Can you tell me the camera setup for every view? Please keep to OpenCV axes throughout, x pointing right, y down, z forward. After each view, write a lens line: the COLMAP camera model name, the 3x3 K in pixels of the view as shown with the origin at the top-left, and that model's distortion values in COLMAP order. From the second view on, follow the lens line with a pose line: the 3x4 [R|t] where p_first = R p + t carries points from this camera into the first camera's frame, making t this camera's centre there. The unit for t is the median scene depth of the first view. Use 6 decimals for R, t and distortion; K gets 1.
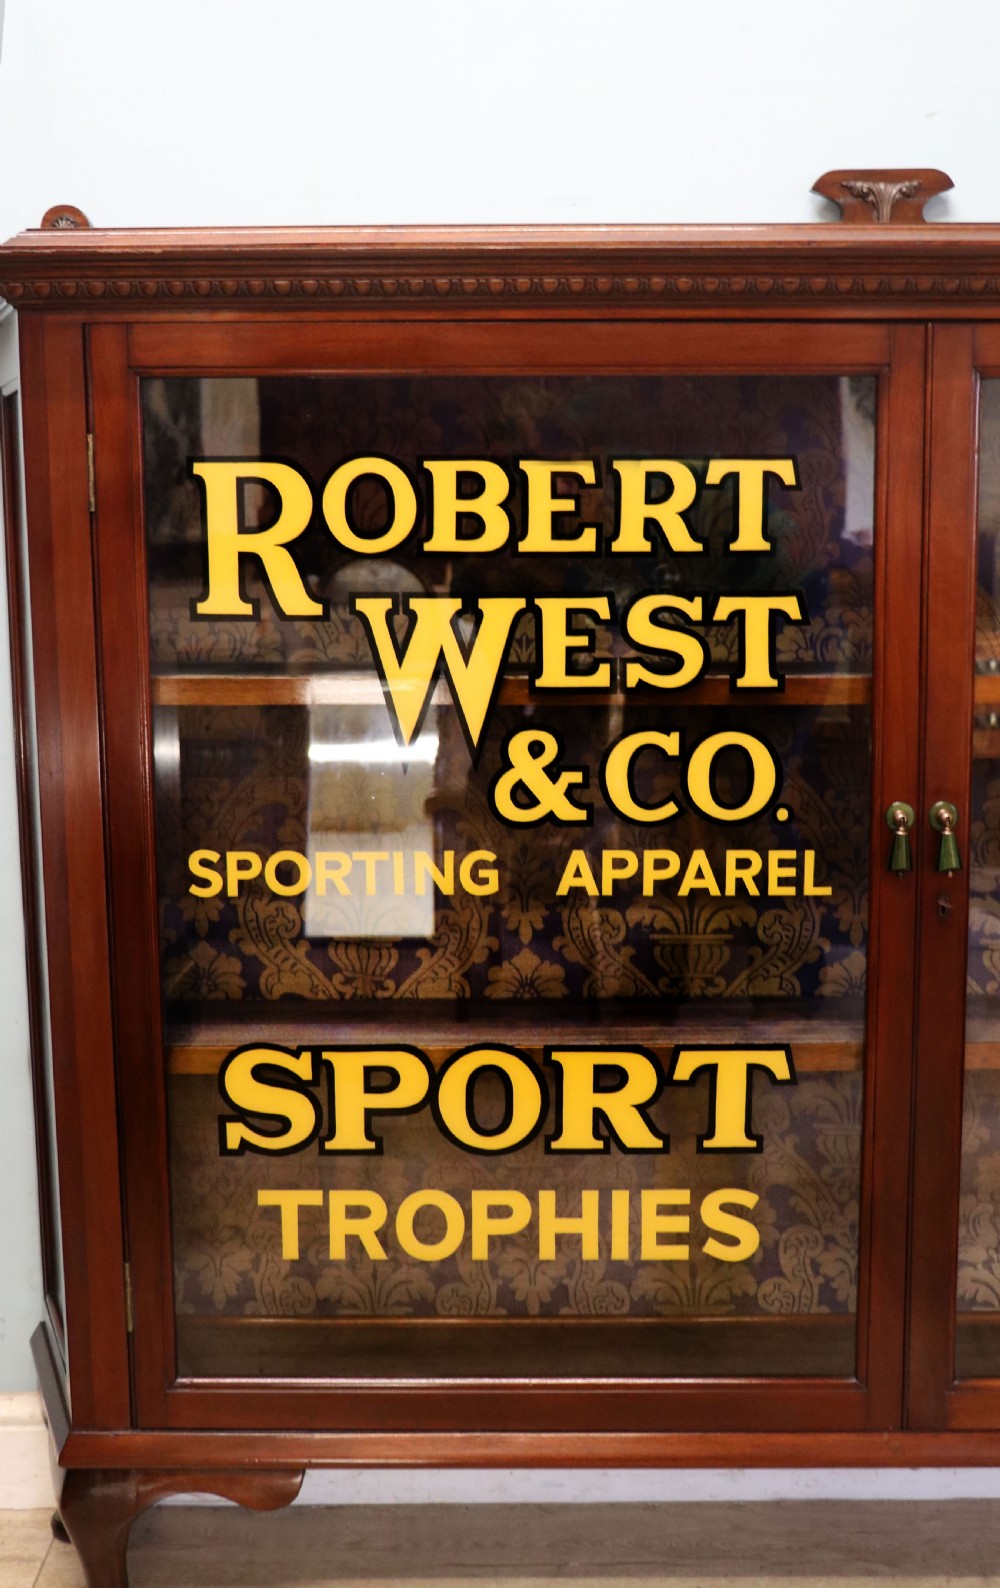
lens RADIAL K [[1799.9, 0, 520.7], [0, 1799.9, 773.7], [0, 0, 1]] dist [-0.039305, 0.000000]
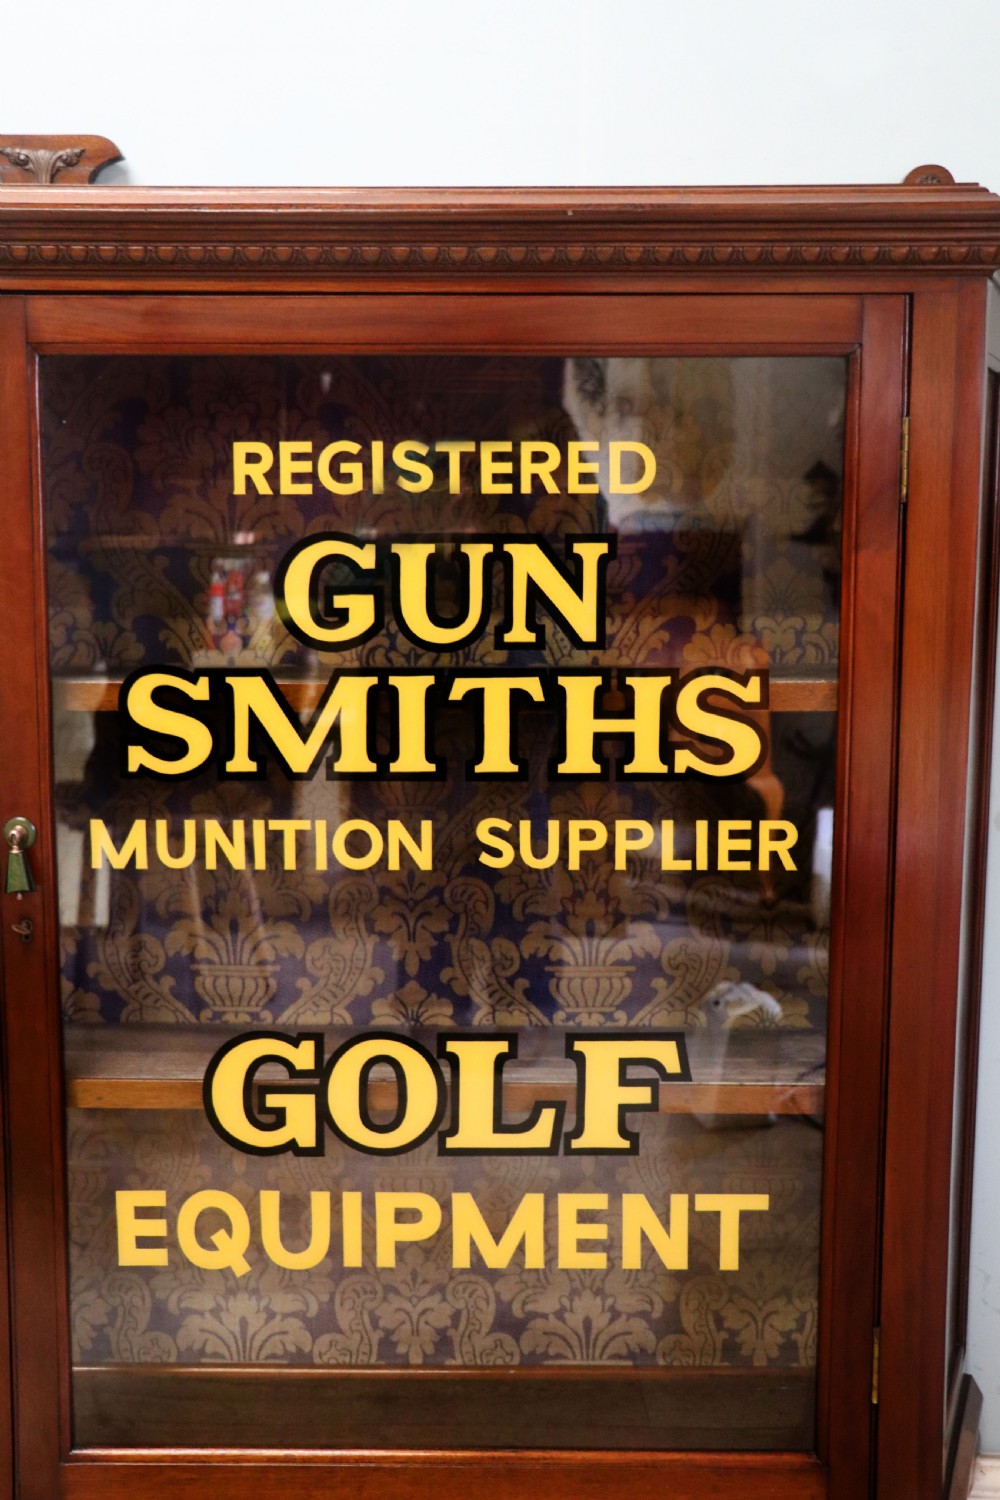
lens RADIAL K [[1733.3, 0, 463.1], [0, 1733.3, 754.7], [0, 0, 1]] dist [-0.017892, 0.000000]
pose [[0.999833, 0.013957, -0.011800, 0.453053], [-0.014080, 0.999847, -0.010419, -0.009972], [0.011653, 0.010583, 0.999876, 0.112546]]
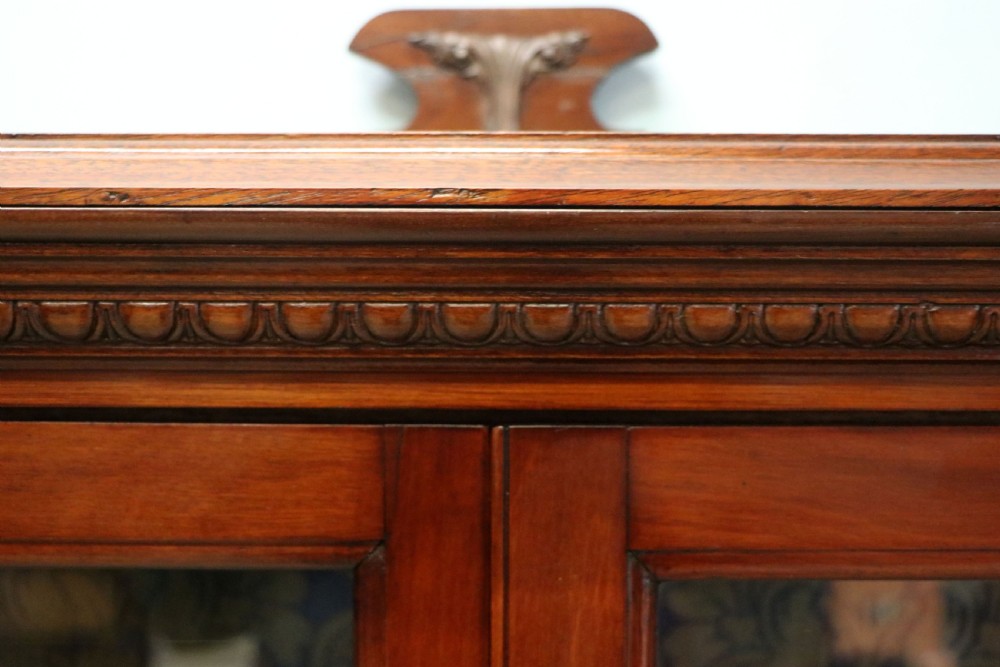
lens RADIAL K [[1381.7, 0, 501.4], [0, 1381.7, 333.7], [0, 0, 1]] dist [-0.031586, 0.000000]
pose [[0.999953, 0.005462, -0.008025, 0.213725], [-0.006448, 0.991691, -0.128480, -0.217391], [0.007257, 0.128525, 0.991680, 0.684034]]
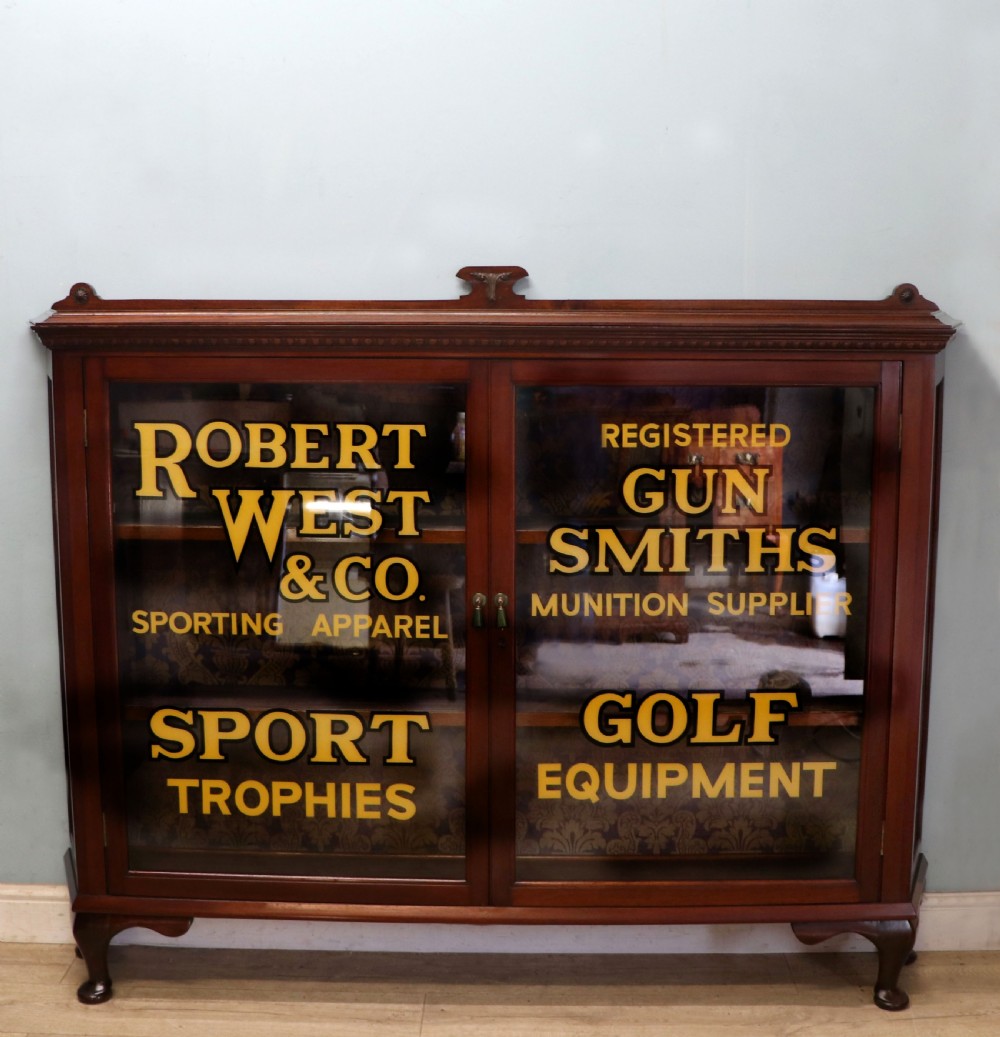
lens RADIAL K [[1429.0, 0, 491.1], [0, 1429.0, 488.3], [0, 0, 1]] dist [-0.161526, 0.000000]
pose [[0.999813, 0.011415, -0.015607, 0.237984], [-0.011595, 0.999866, -0.011521, -0.079845], [0.015474, 0.011699, 0.999812, -0.577576]]
